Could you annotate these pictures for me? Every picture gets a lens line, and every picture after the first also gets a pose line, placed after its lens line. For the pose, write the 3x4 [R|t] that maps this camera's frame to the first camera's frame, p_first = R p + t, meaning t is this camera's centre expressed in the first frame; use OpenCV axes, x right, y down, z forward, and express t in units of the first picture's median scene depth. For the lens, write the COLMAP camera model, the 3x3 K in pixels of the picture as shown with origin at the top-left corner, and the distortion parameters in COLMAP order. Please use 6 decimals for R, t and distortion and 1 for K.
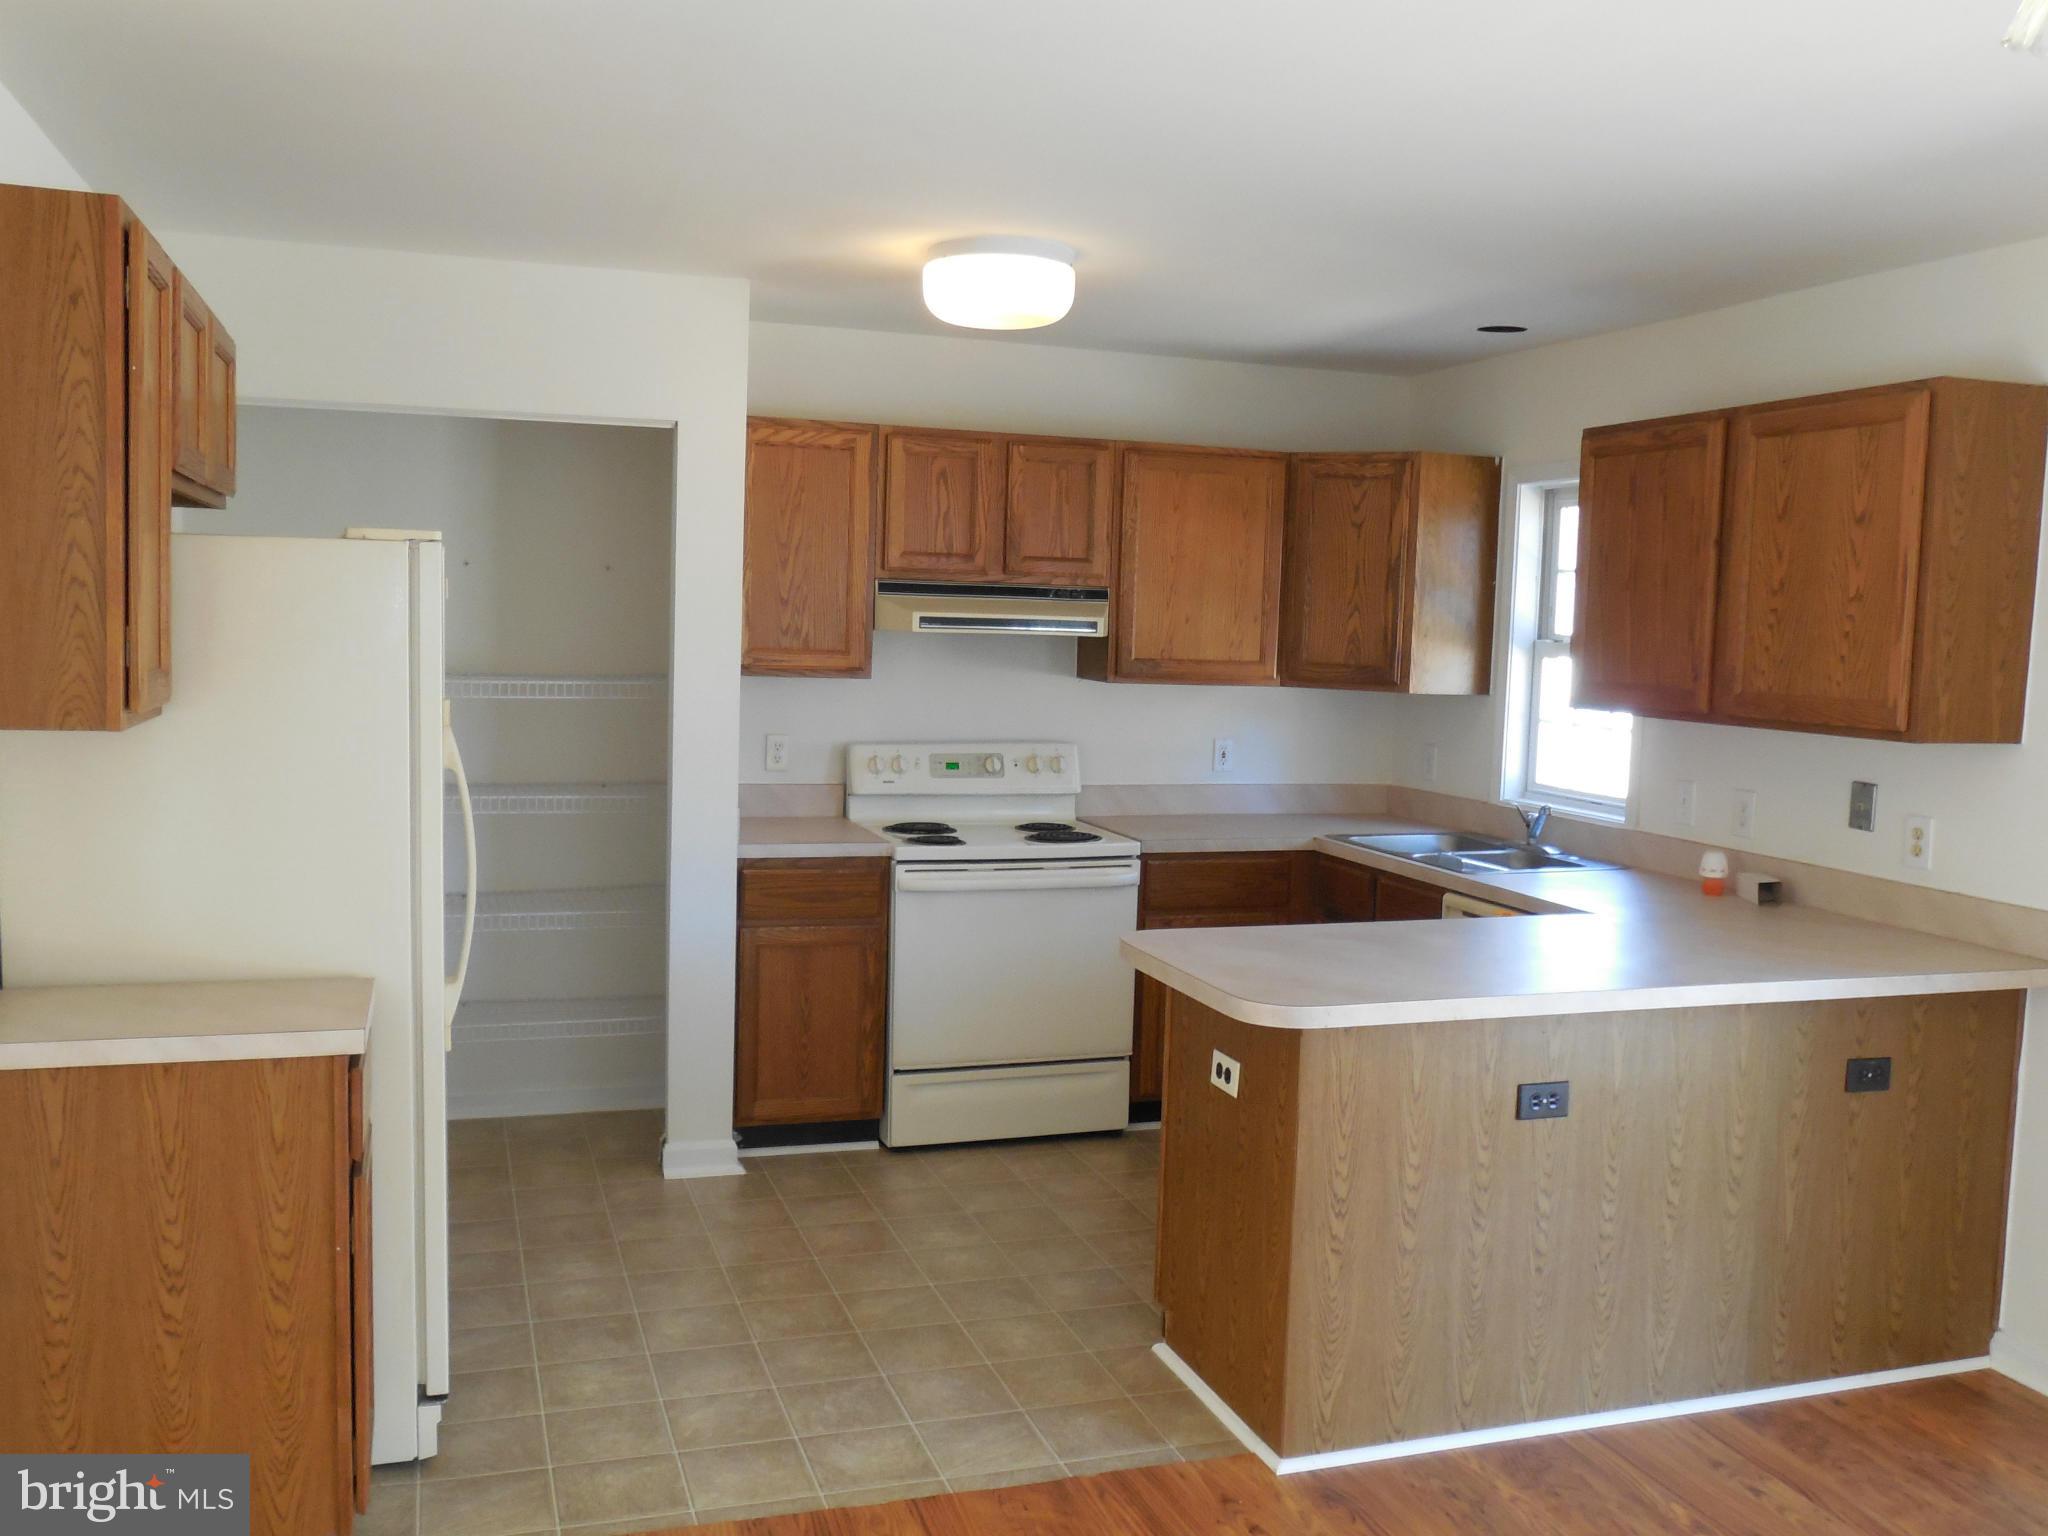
lens RADIAL K [[1765.1, 0, 1012.2], [0, 1765.1, 772.7], [0, 0, 1]] dist [-0.082431, 0.122662]
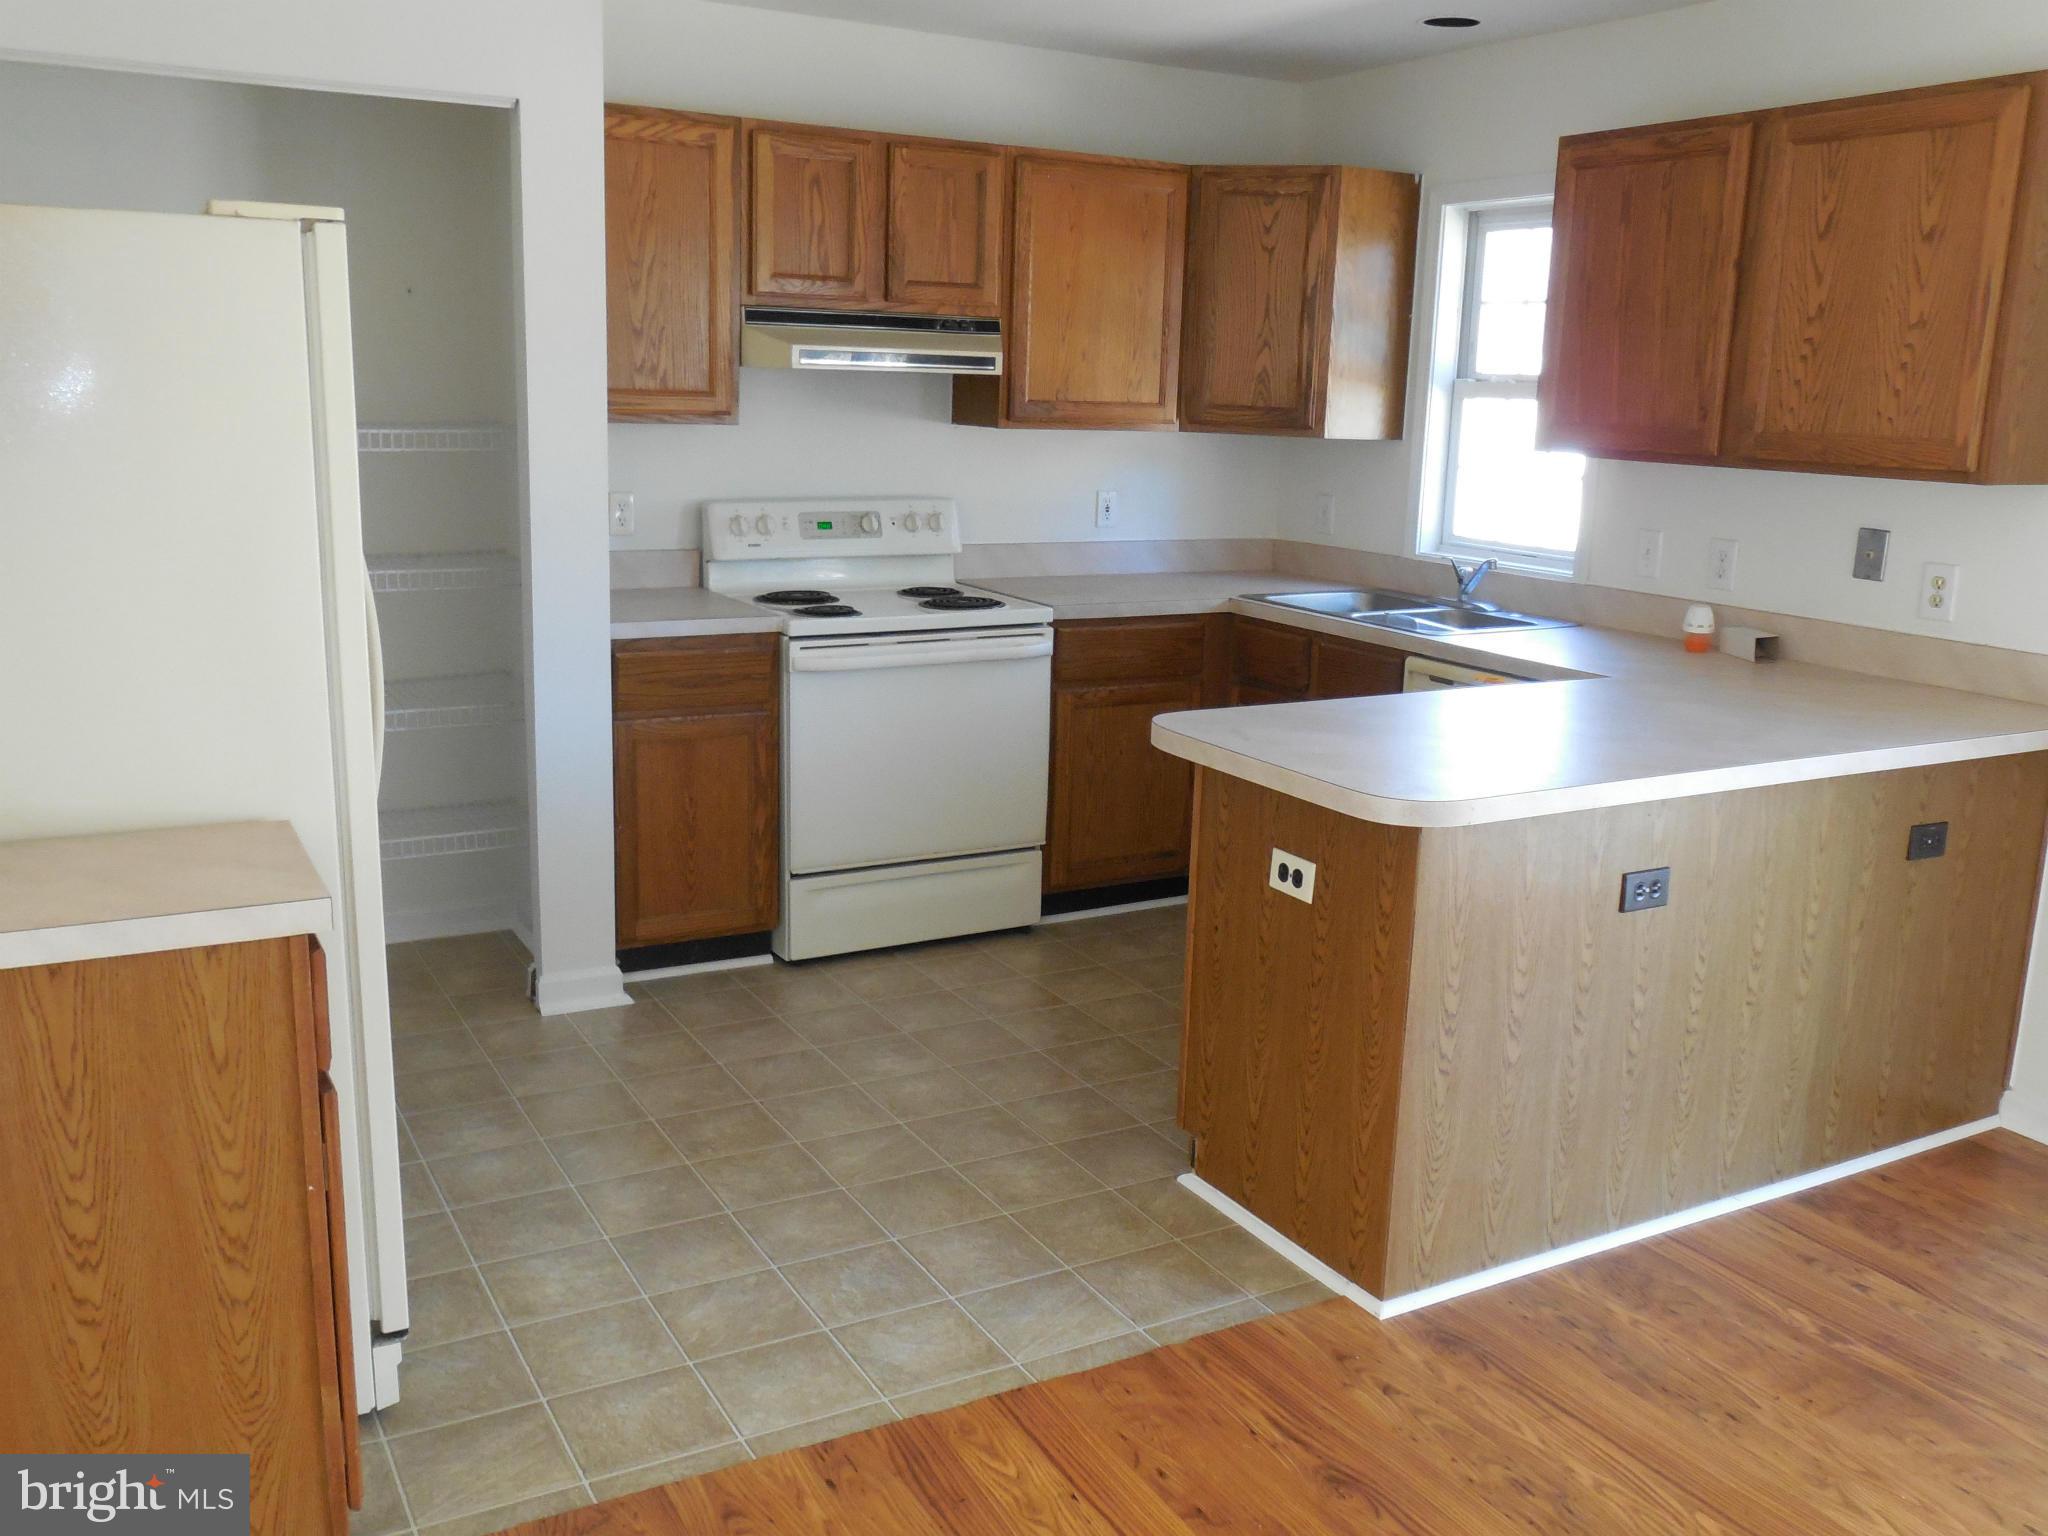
lens RADIAL K [[1765.1, 0, 1012.2], [0, 1765.1, 772.7], [0, 0, 1]] dist [-0.082431, 0.122662]
pose [[0.982262, -0.041859, 0.182782, -0.114163], [0.016778, 0.990476, 0.136662, -0.000311], [-0.186761, -0.131171, 0.973609, 0.123878]]
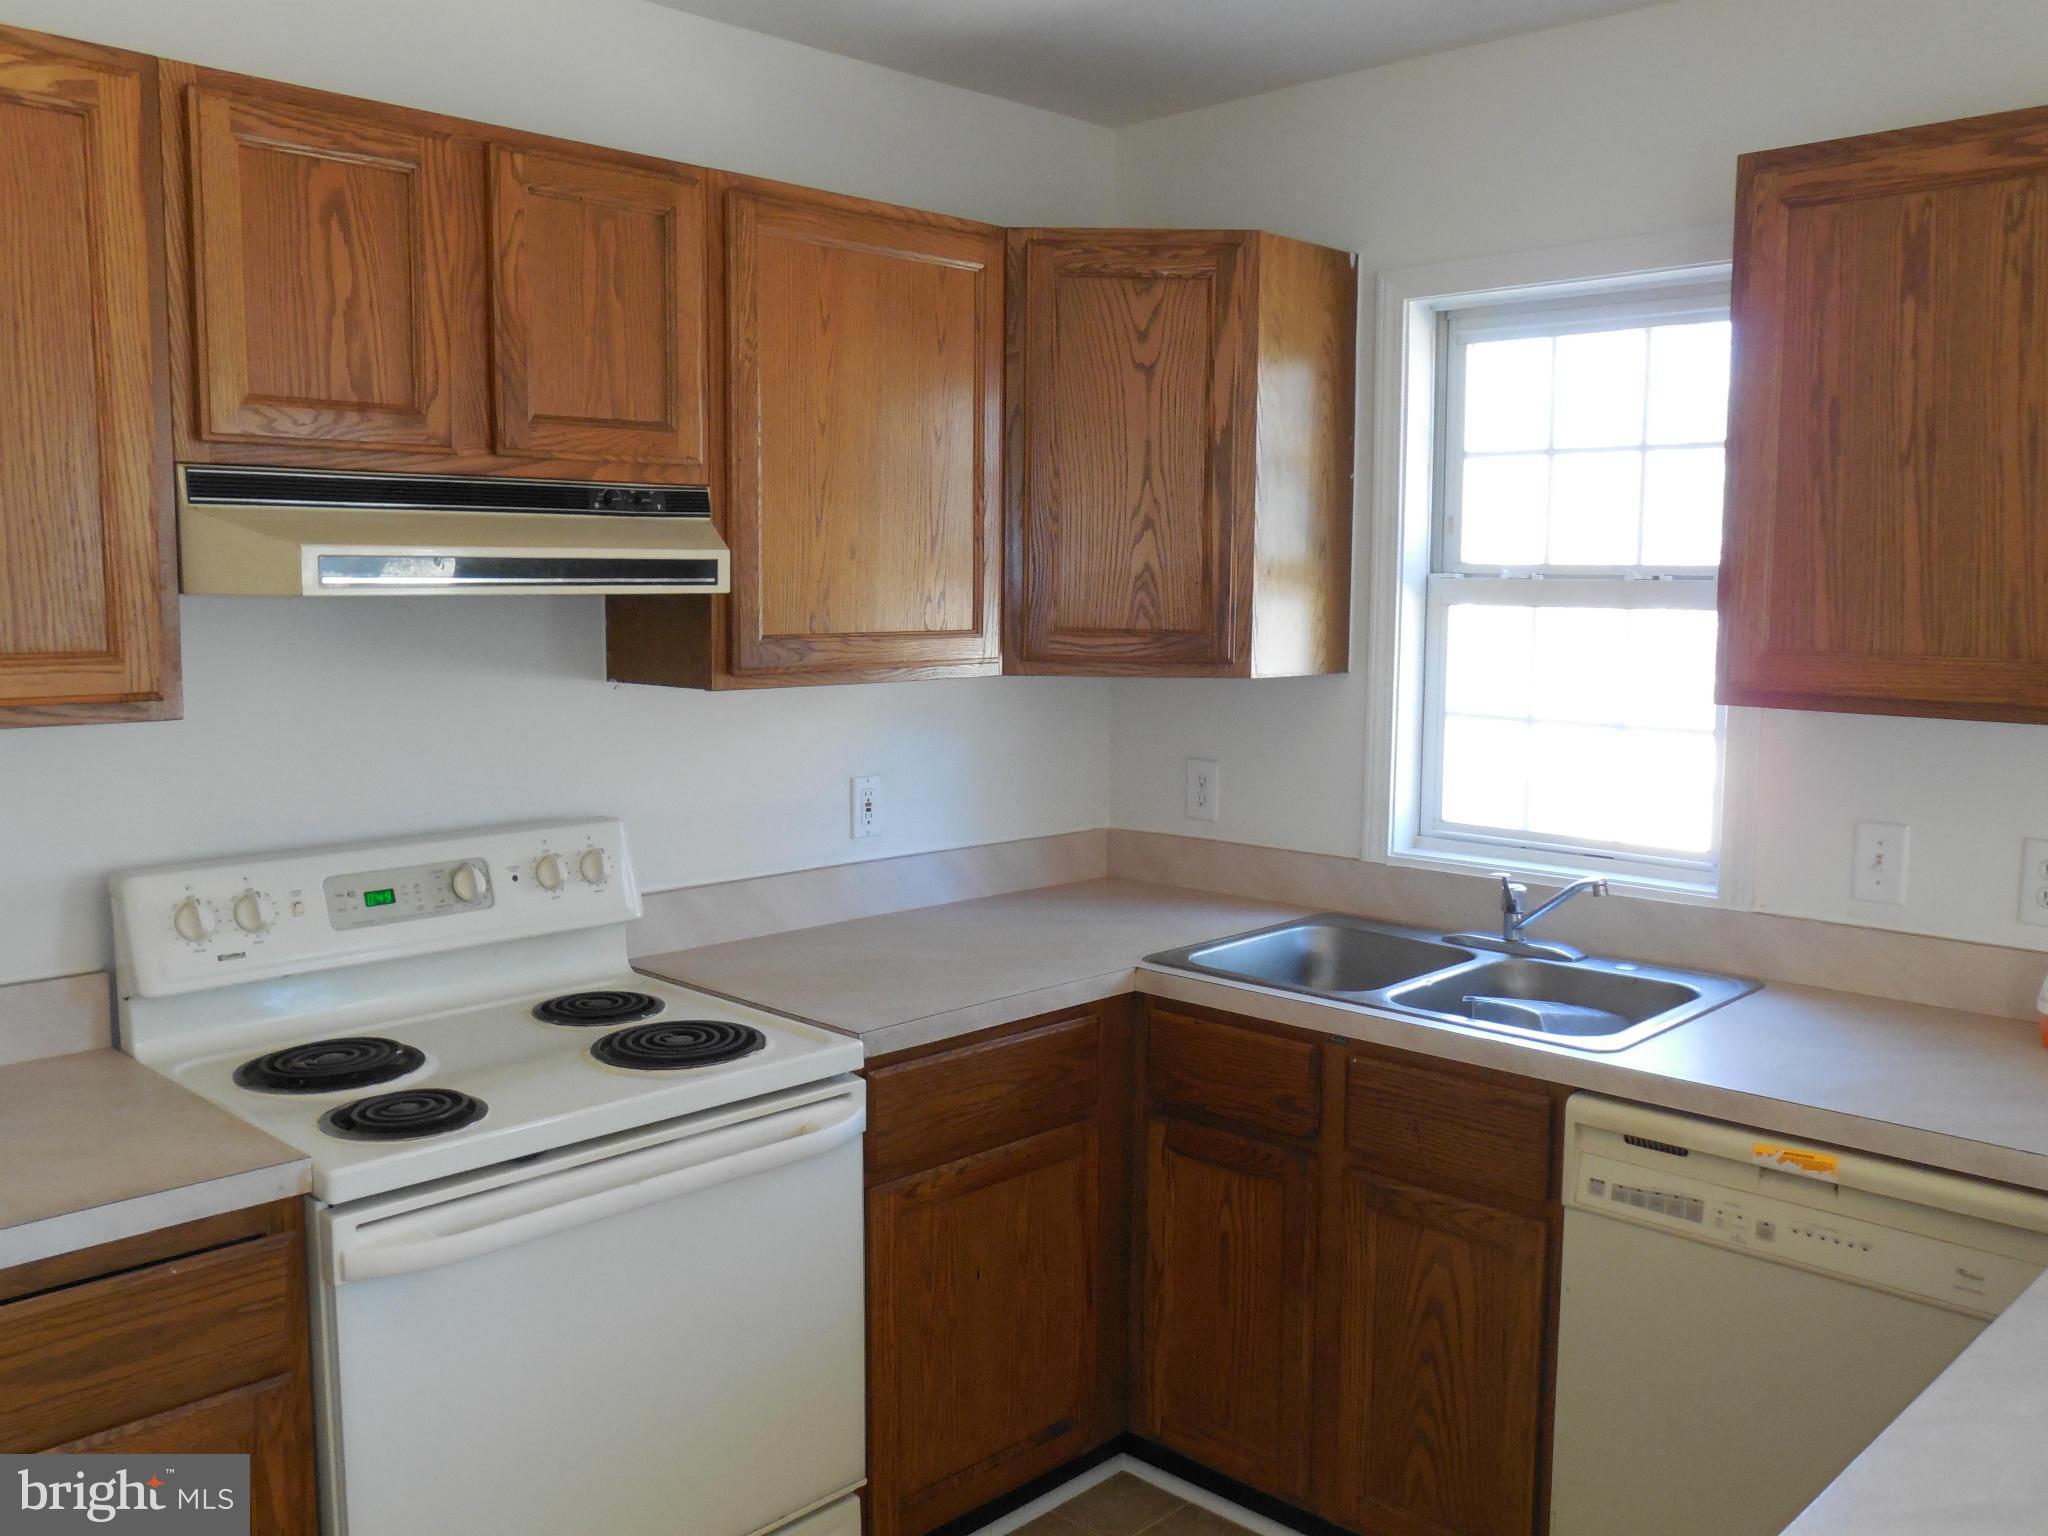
lens RADIAL K [[1761.2, 0, 1027.9], [0, 1761.2, 775.9], [0, 0, 1]] dist [-0.075648, 0.097980]
pose [[0.887762, -0.077528, 0.453727, -0.091041], [0.062217, 0.996879, 0.048602, -0.048451], [-0.456079, -0.014917, 0.889814, 0.575272]]
